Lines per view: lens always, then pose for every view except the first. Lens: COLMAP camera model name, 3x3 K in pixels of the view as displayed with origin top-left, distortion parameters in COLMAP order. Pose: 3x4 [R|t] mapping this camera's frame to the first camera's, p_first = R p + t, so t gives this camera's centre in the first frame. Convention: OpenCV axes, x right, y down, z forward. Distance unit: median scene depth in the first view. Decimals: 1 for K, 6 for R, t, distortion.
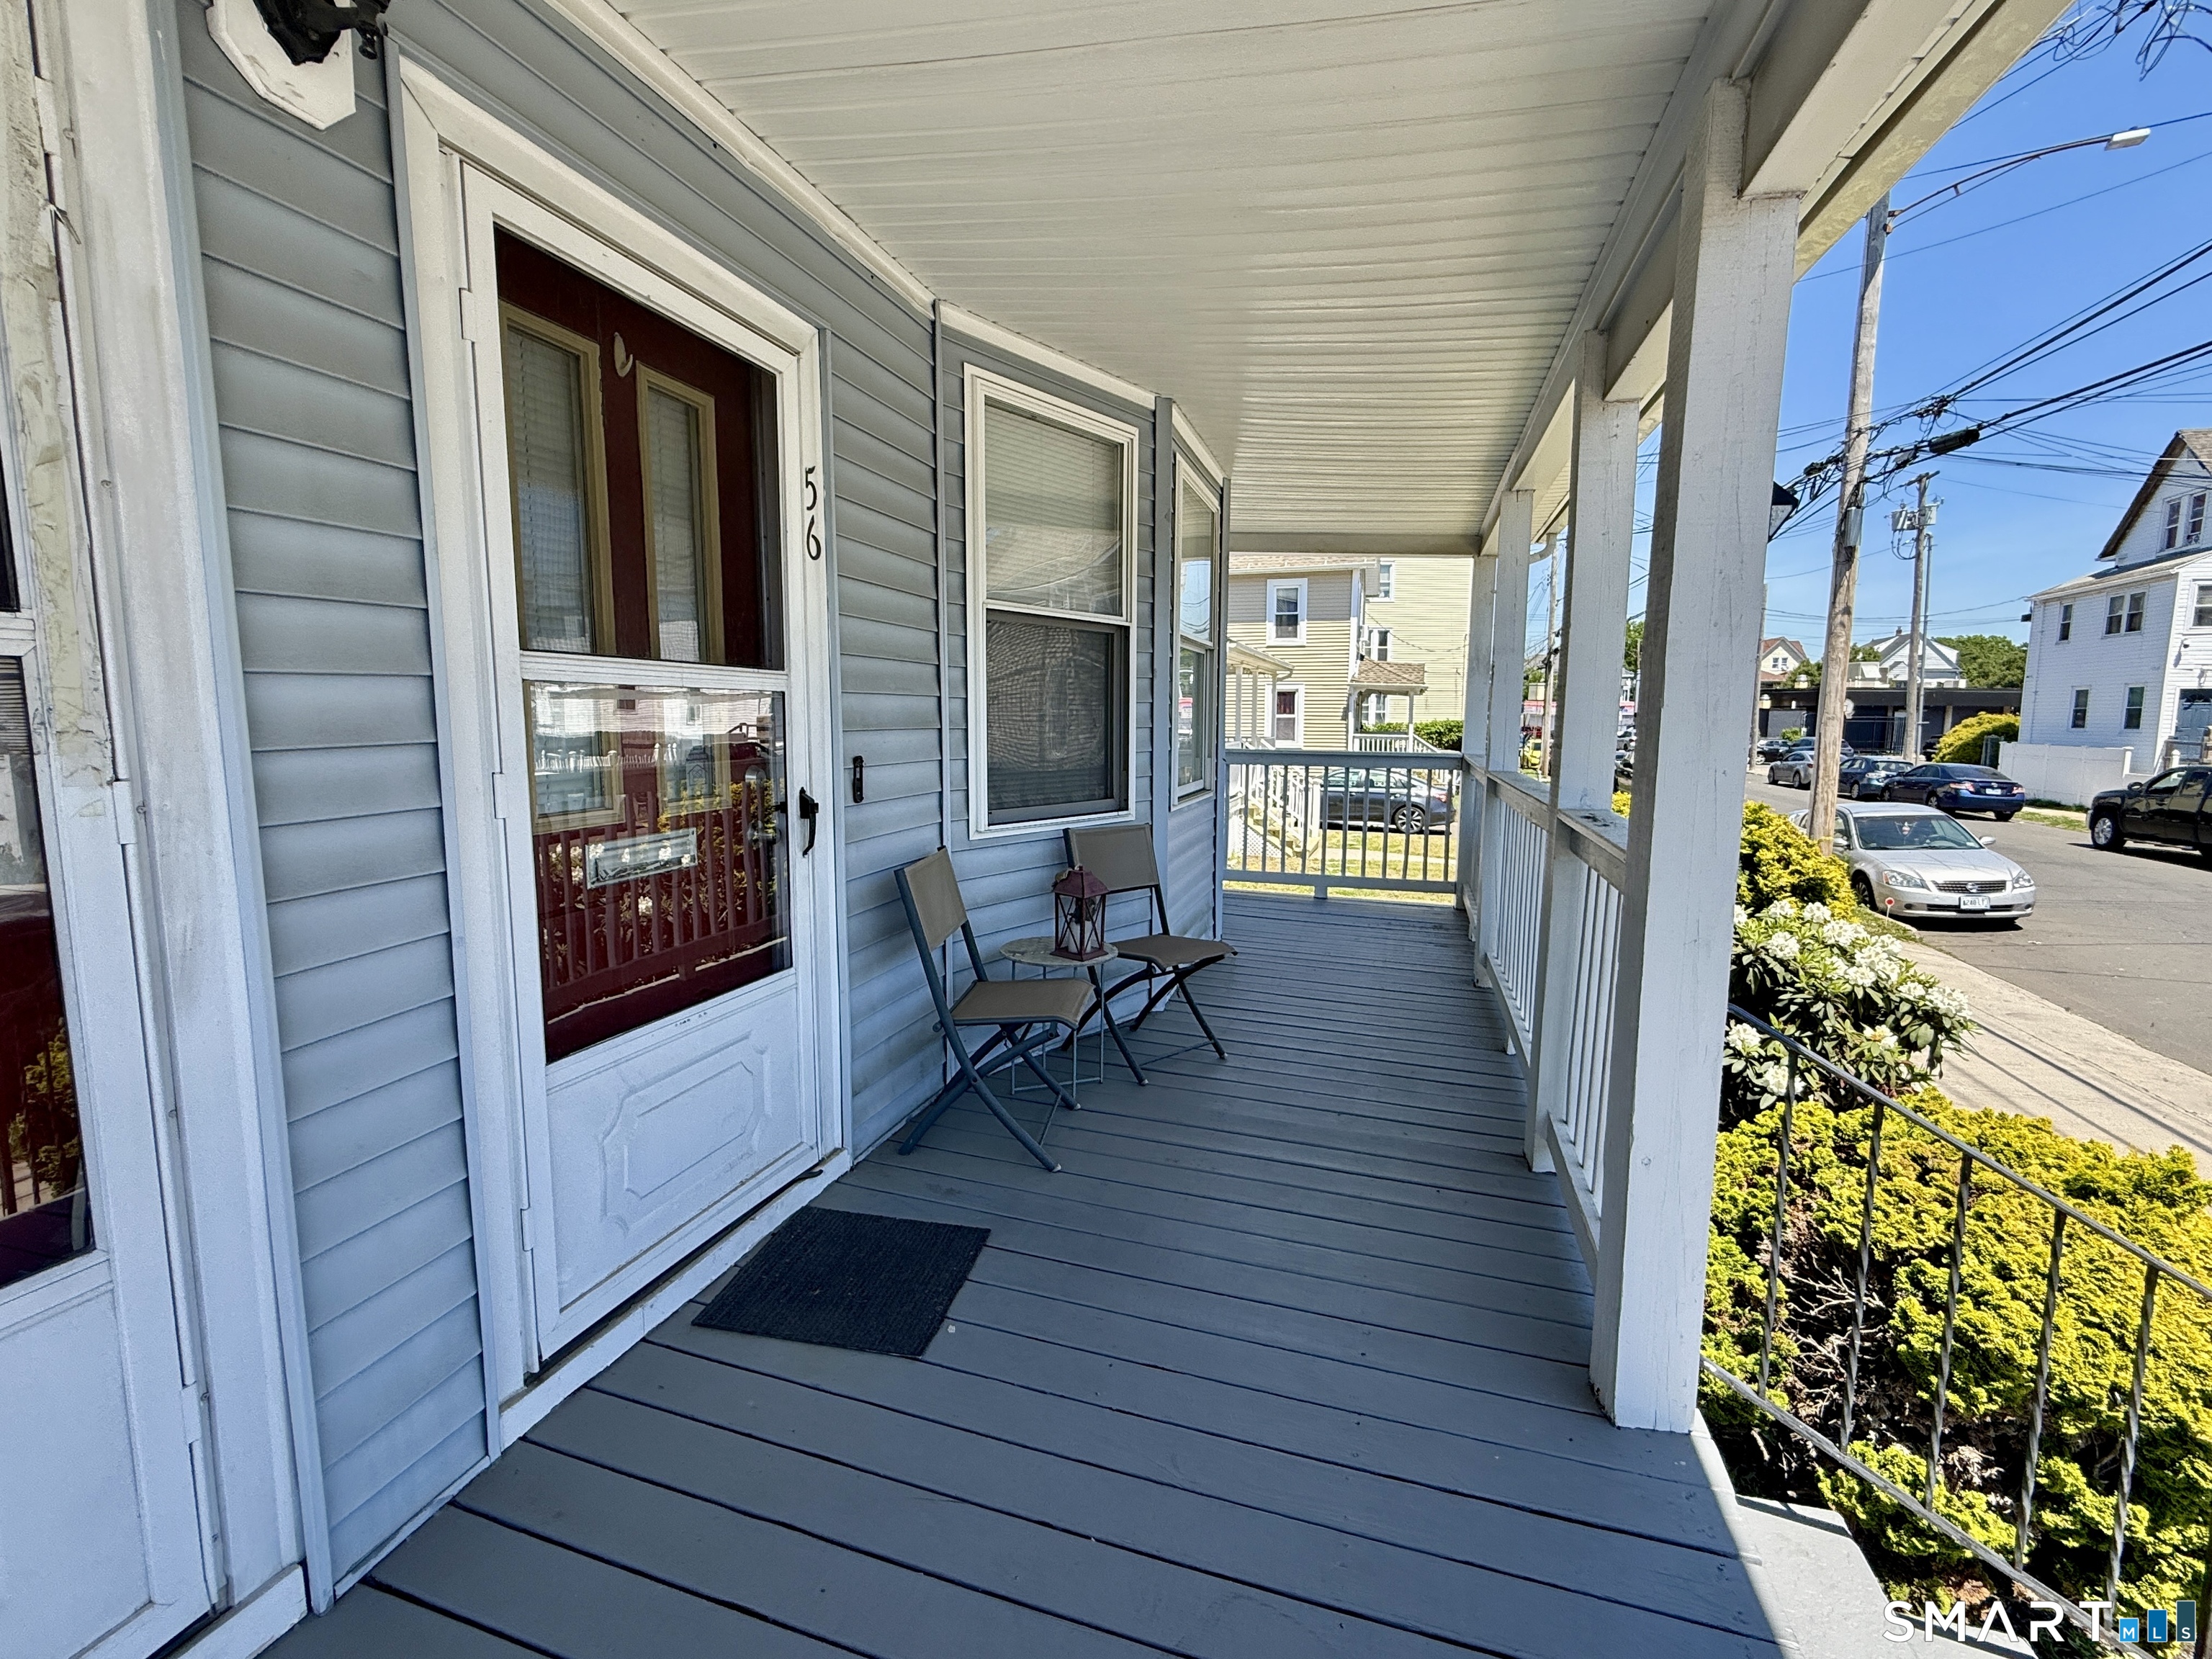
lens RADIAL K [[994.1, 0, 1106.0], [0, 994.1, 829.5], [0, 0, 1]] dist [-0.037383, 0.000158]
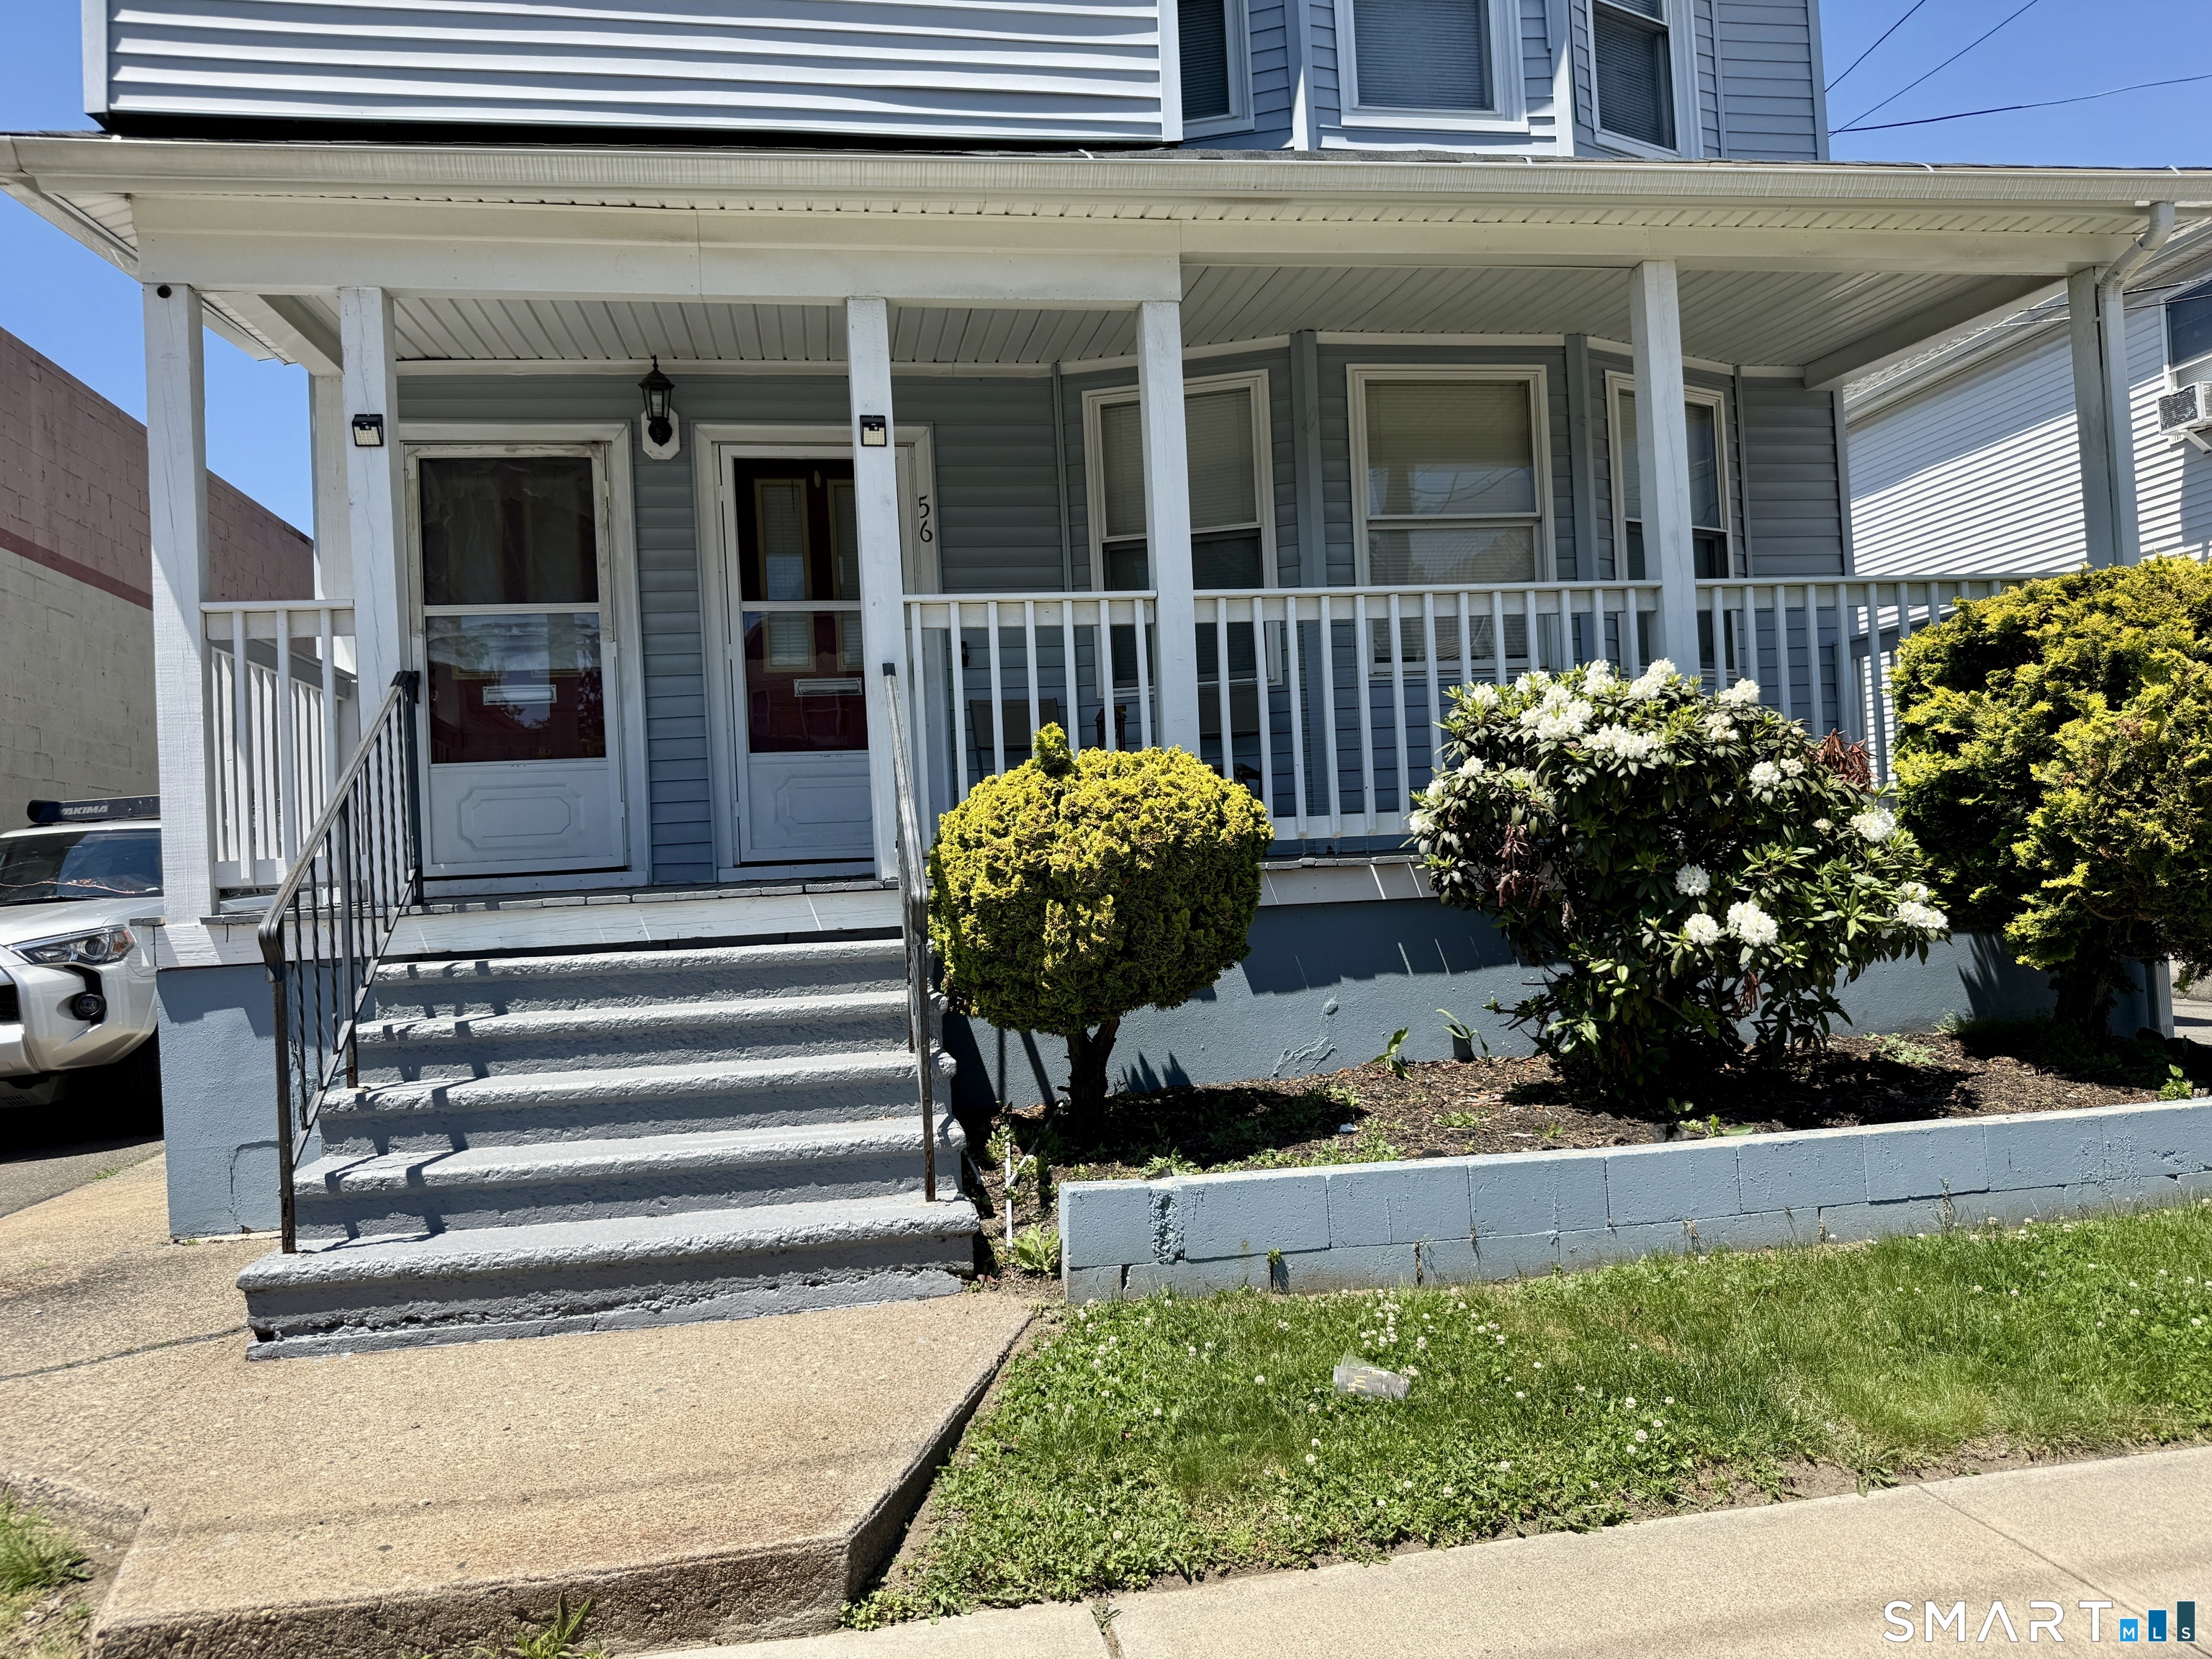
lens RADIAL K [[1603.4, 0, 1106.0], [0, 1603.4, 829.5], [0, 0, 1]] dist [0.051877, -0.003428]
pose [[0.428300, -0.056904, -0.901843, 2.726638], [-0.054775, 0.994545, -0.088766, 0.563040], [0.901975, 0.087417, 0.422847, 0.025278]]
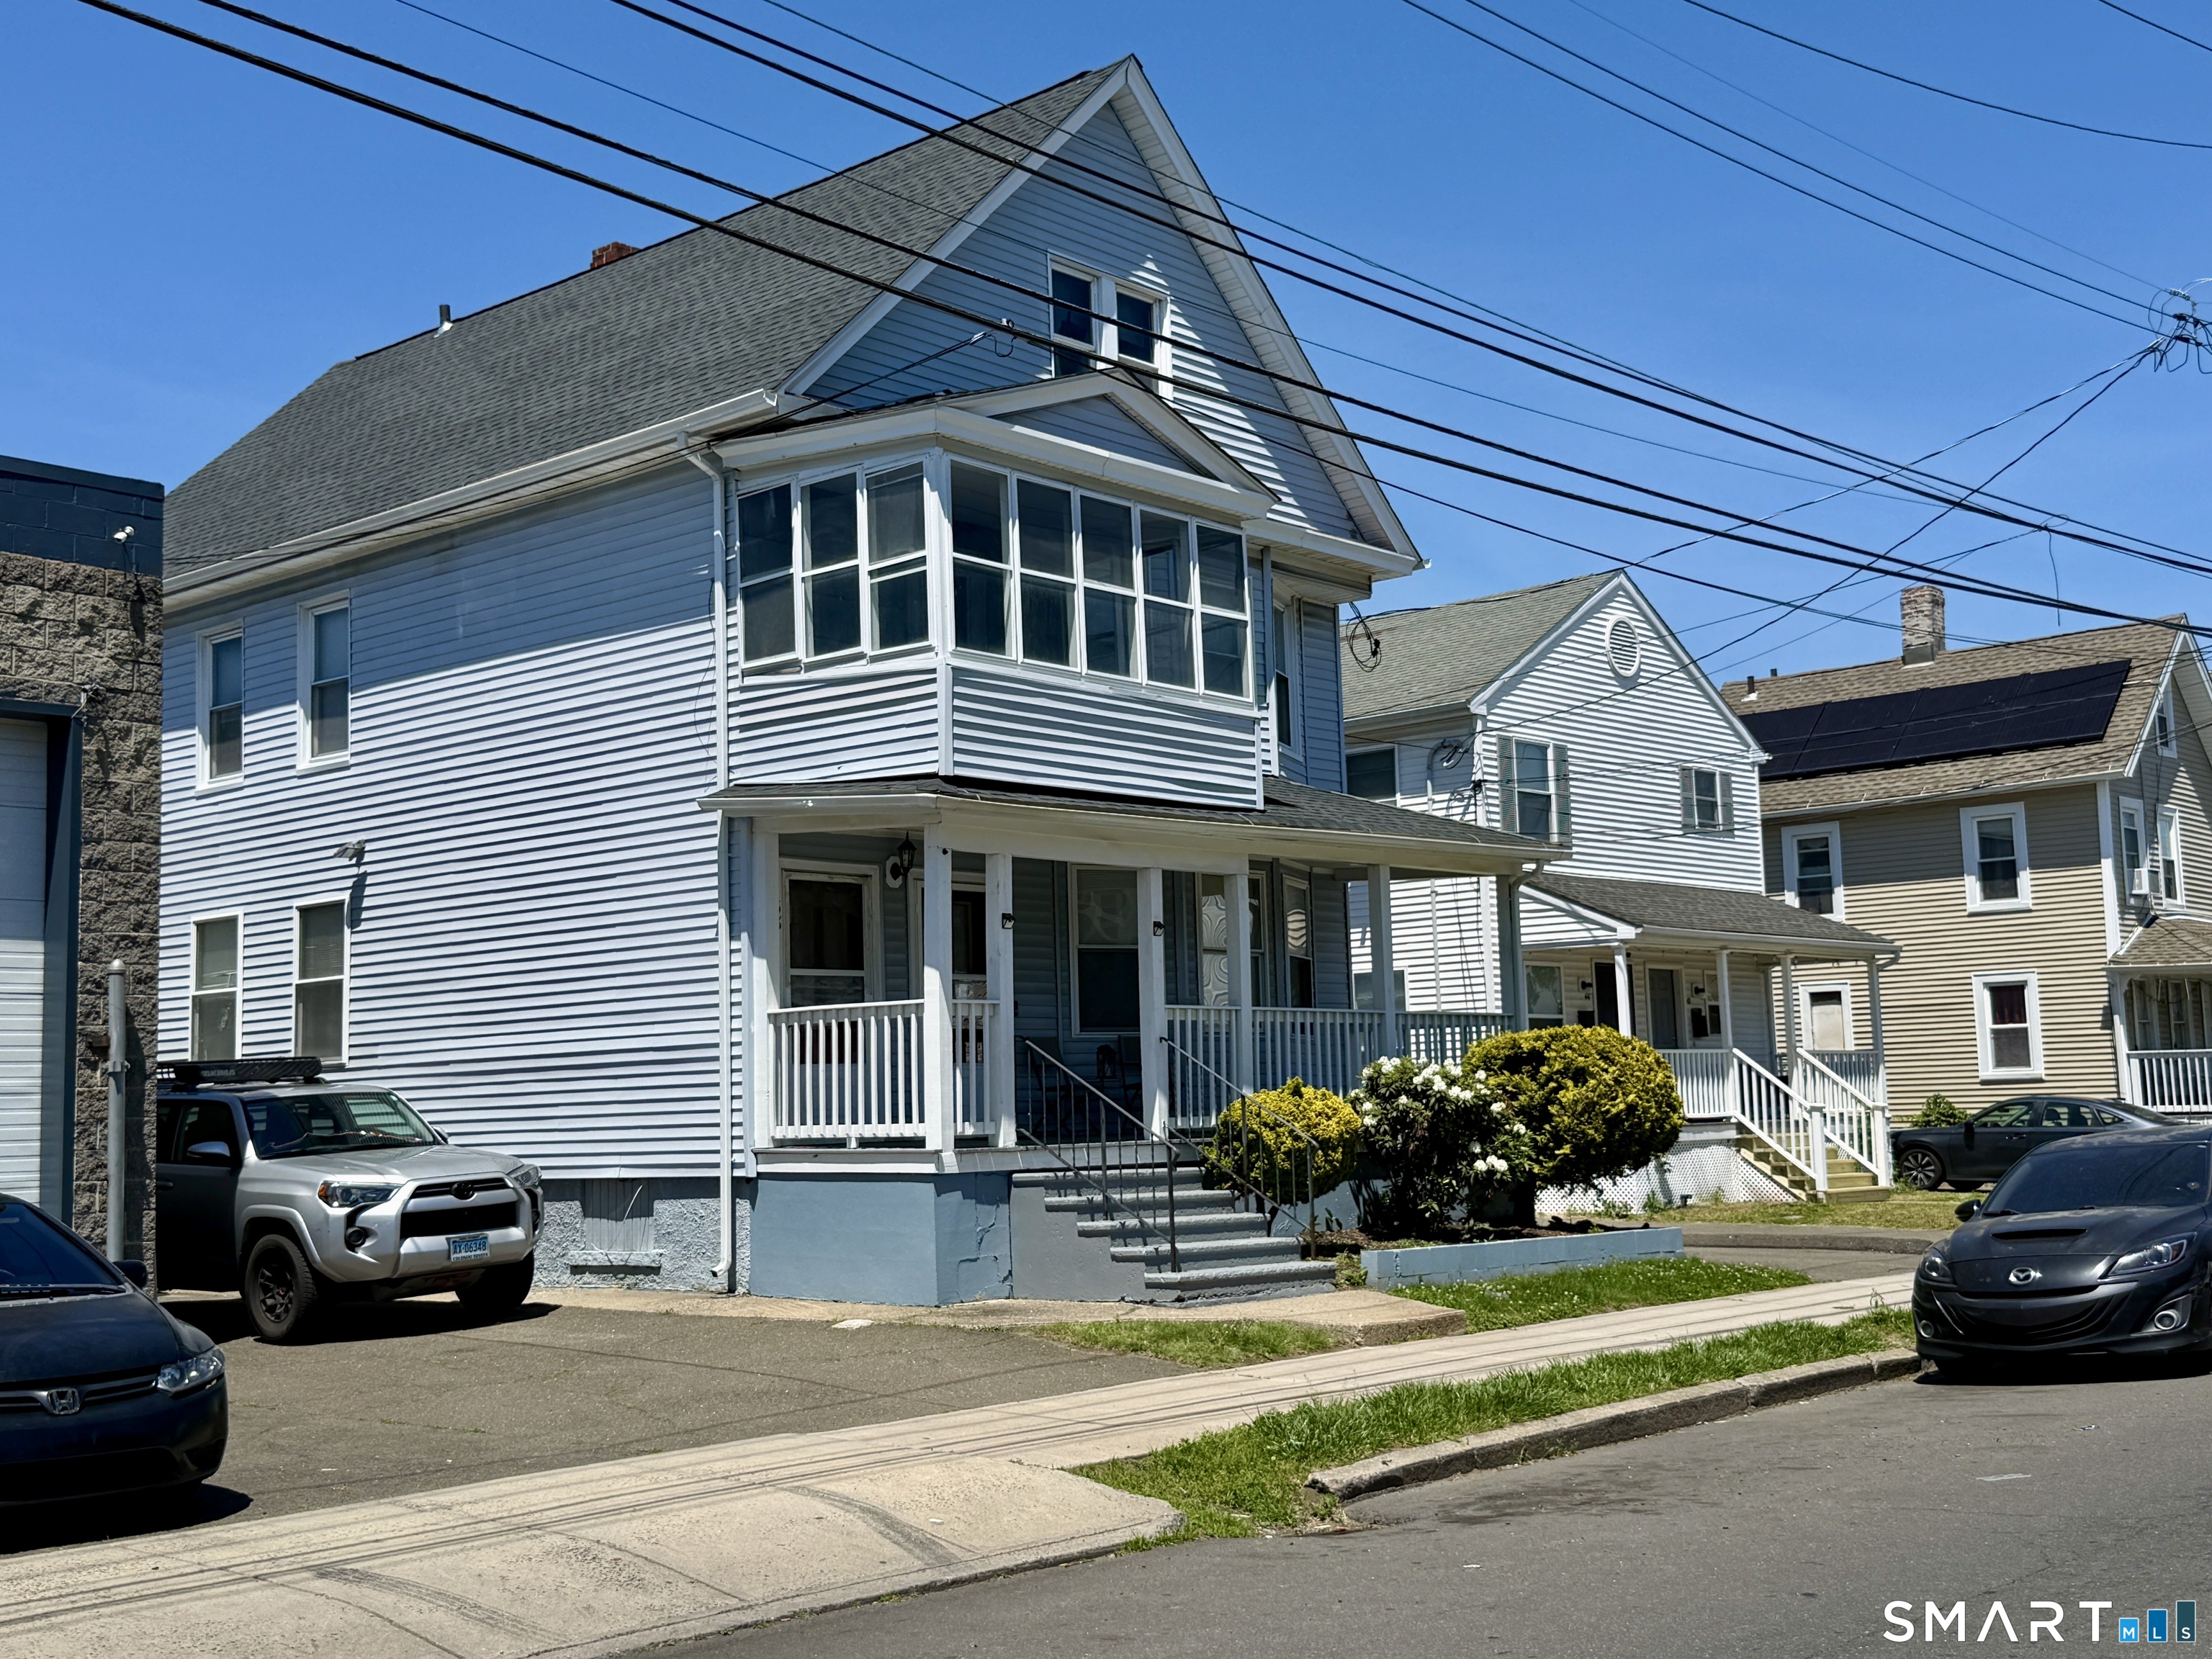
lens RADIAL K [[2602.9, 0, 1106.0], [0, 2602.9, 829.5], [0, 0, 1]] dist [0.193326, 0.000900]
pose [[0.899946, -0.077164, -0.429119, 3.906312], [-0.018871, 0.976398, -0.215152, 1.267687], [0.435593, 0.201723, 0.877250, -6.794397]]
